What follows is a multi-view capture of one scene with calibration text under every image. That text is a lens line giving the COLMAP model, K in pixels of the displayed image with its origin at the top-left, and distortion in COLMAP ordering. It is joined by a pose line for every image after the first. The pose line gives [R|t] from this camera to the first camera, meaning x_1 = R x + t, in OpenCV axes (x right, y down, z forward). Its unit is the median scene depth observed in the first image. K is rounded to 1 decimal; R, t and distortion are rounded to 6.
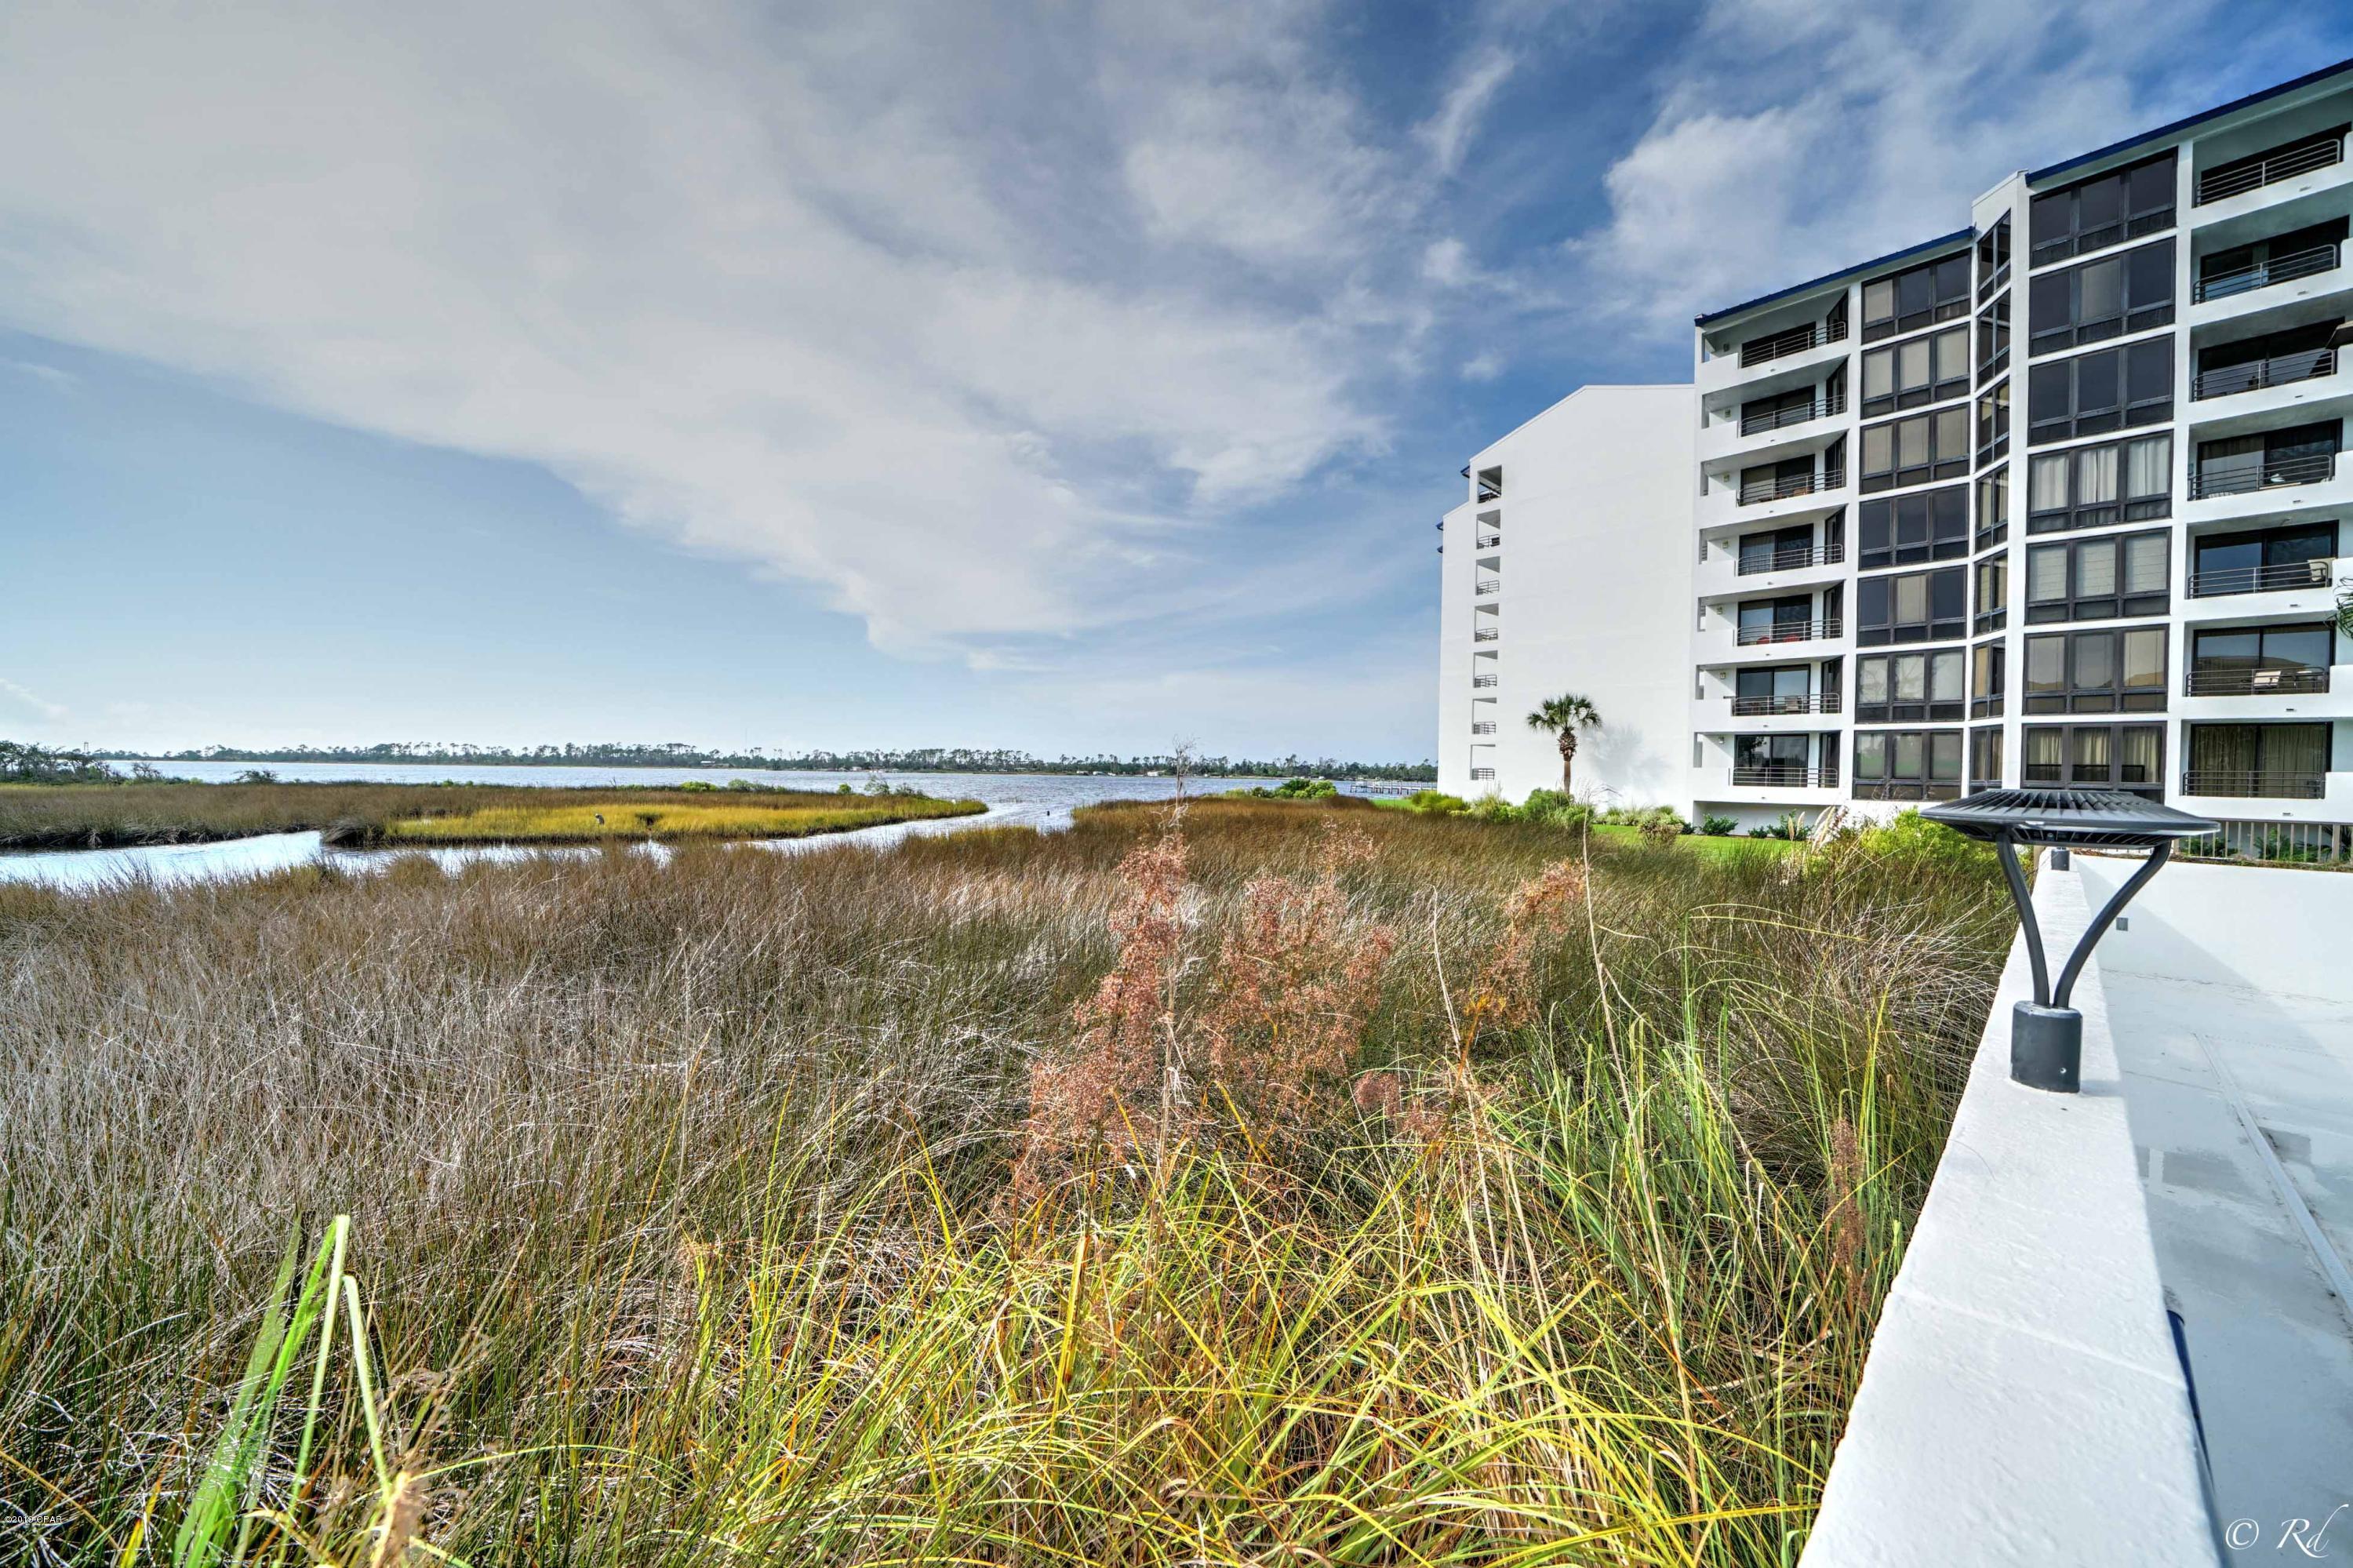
lens RADIAL K [[815.1, 0, 1176.5], [0, 815.1, 784.0], [0, 0, 1]] dist [-0.028575, 0.002545]
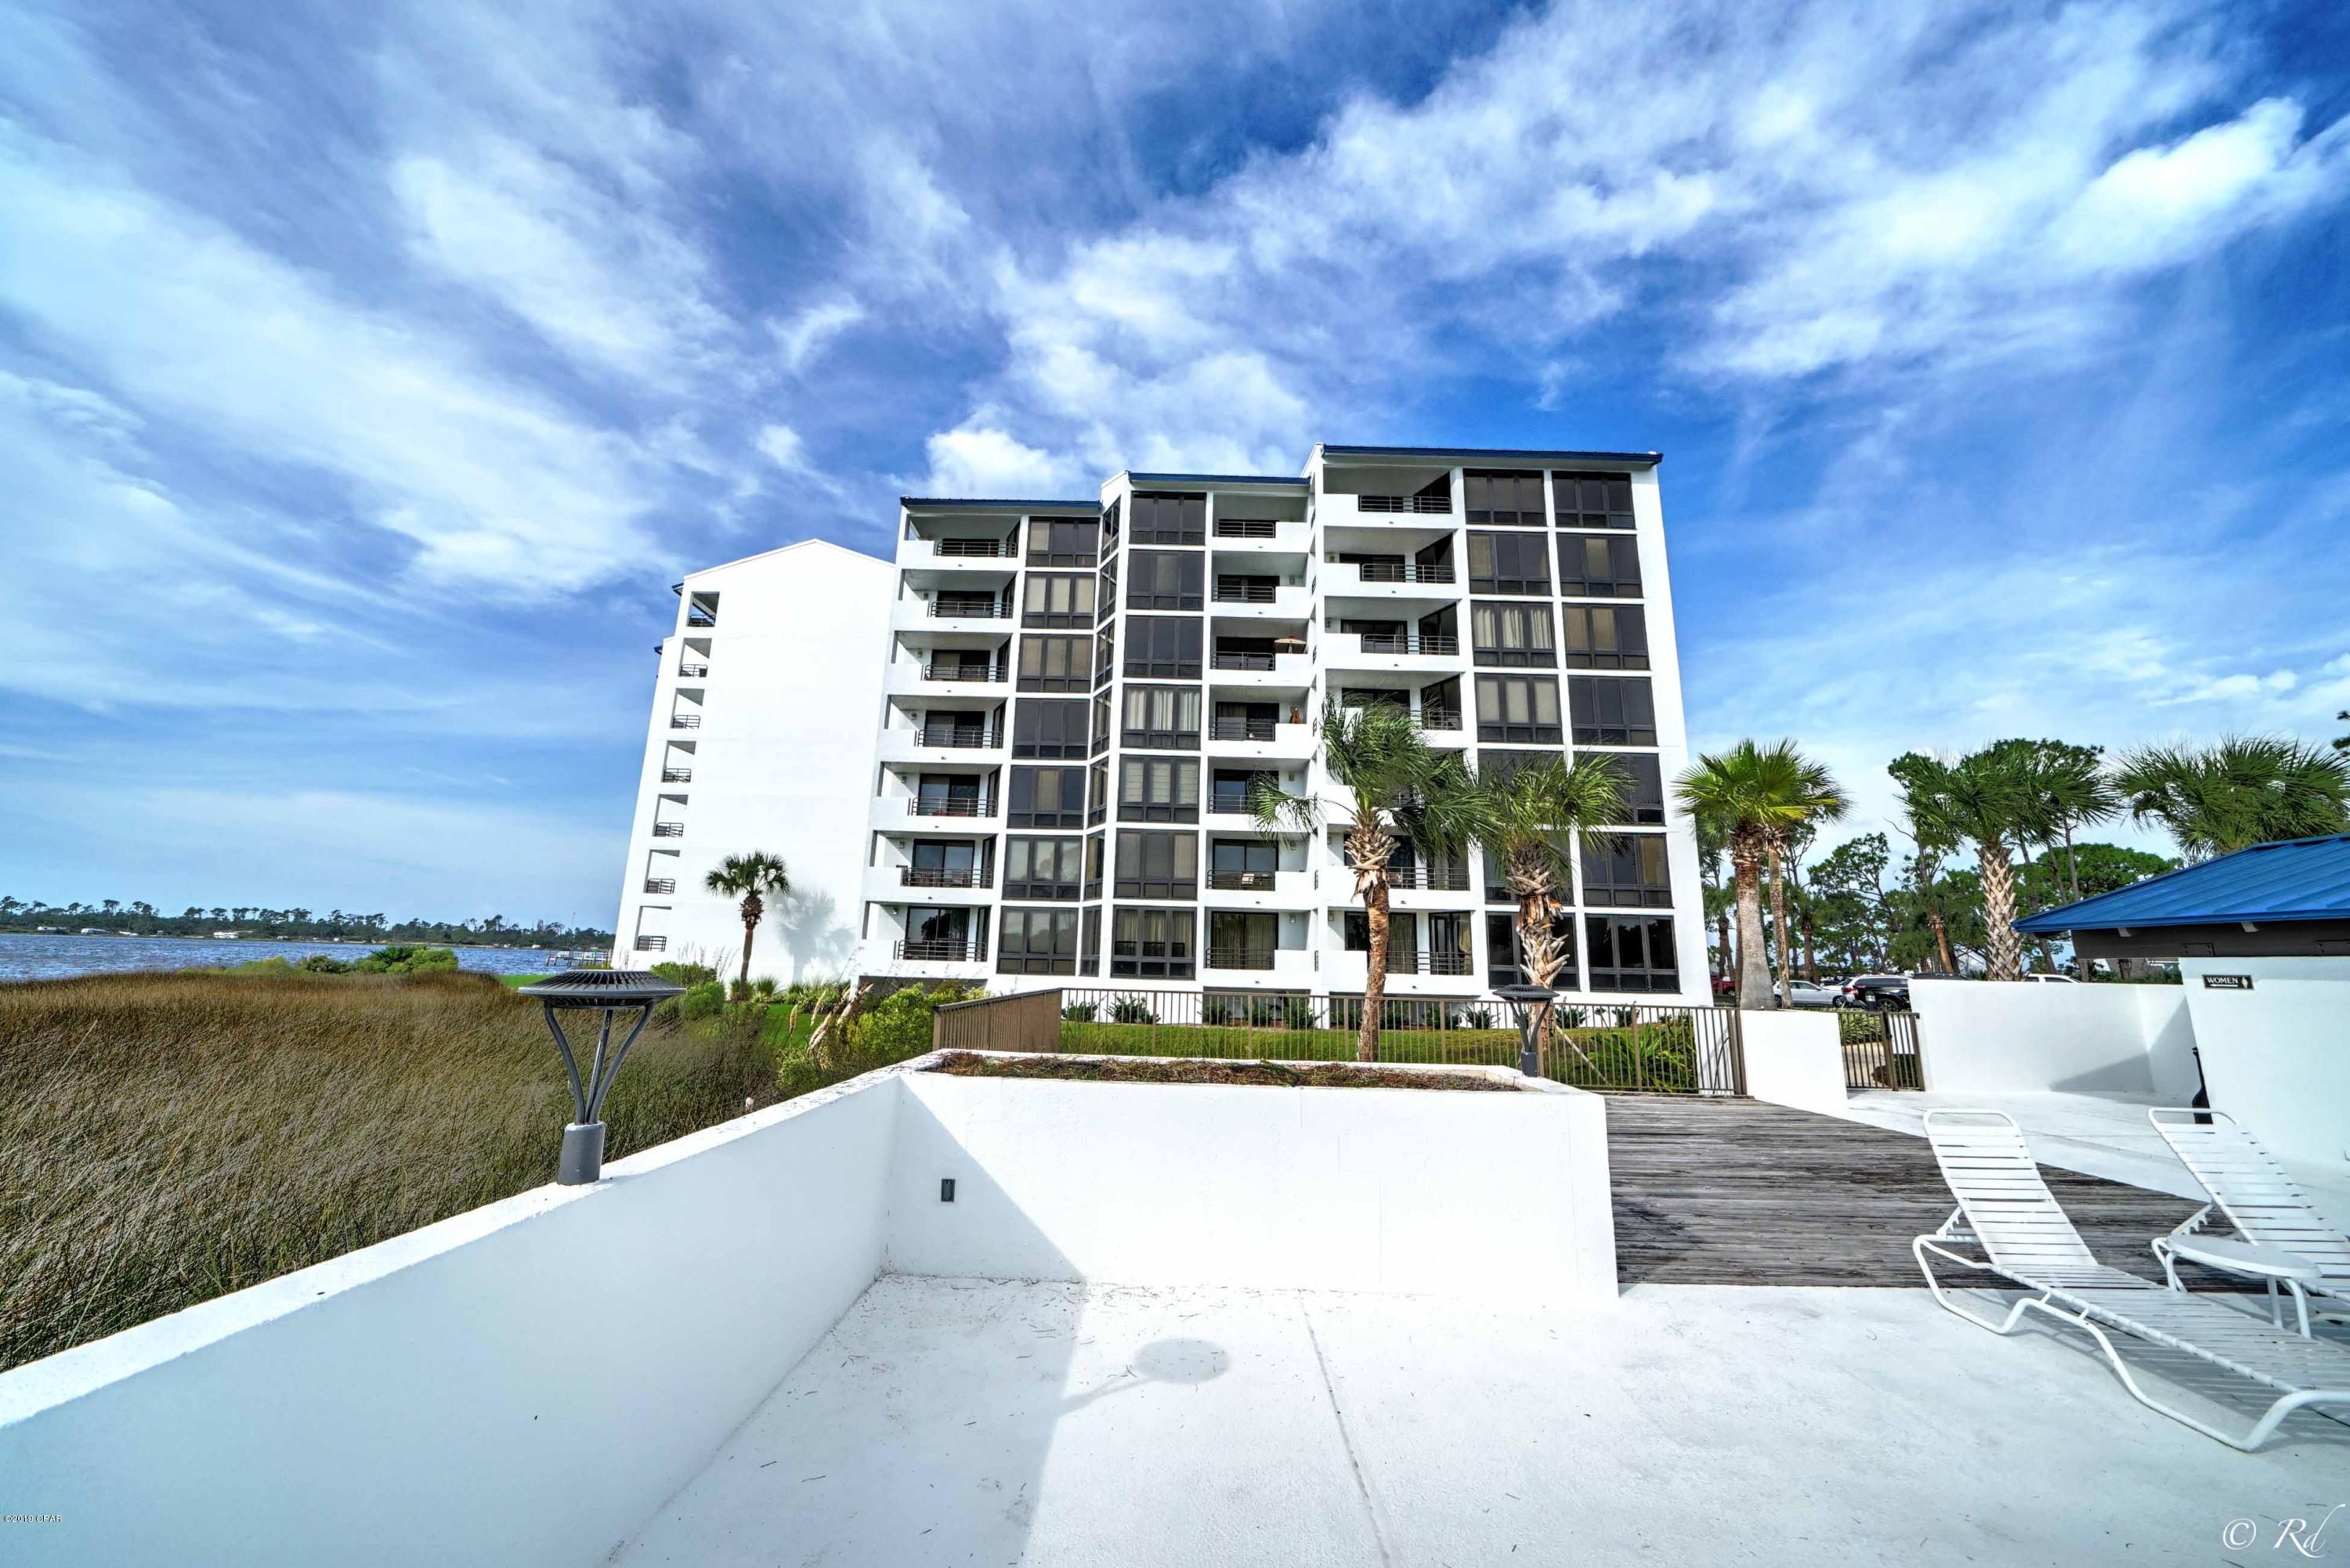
lens RADIAL K [[820.7, 0, 1173.3], [0, 820.7, 789.4], [0, 0, 1]] dist [-0.026271, 0.002672]
pose [[0.675278, 0.150750, 0.721993, 0.200412], [-0.002668, 0.979383, -0.201997, -0.000225], [-0.737558, 0.134478, 0.661758, 0.102784]]
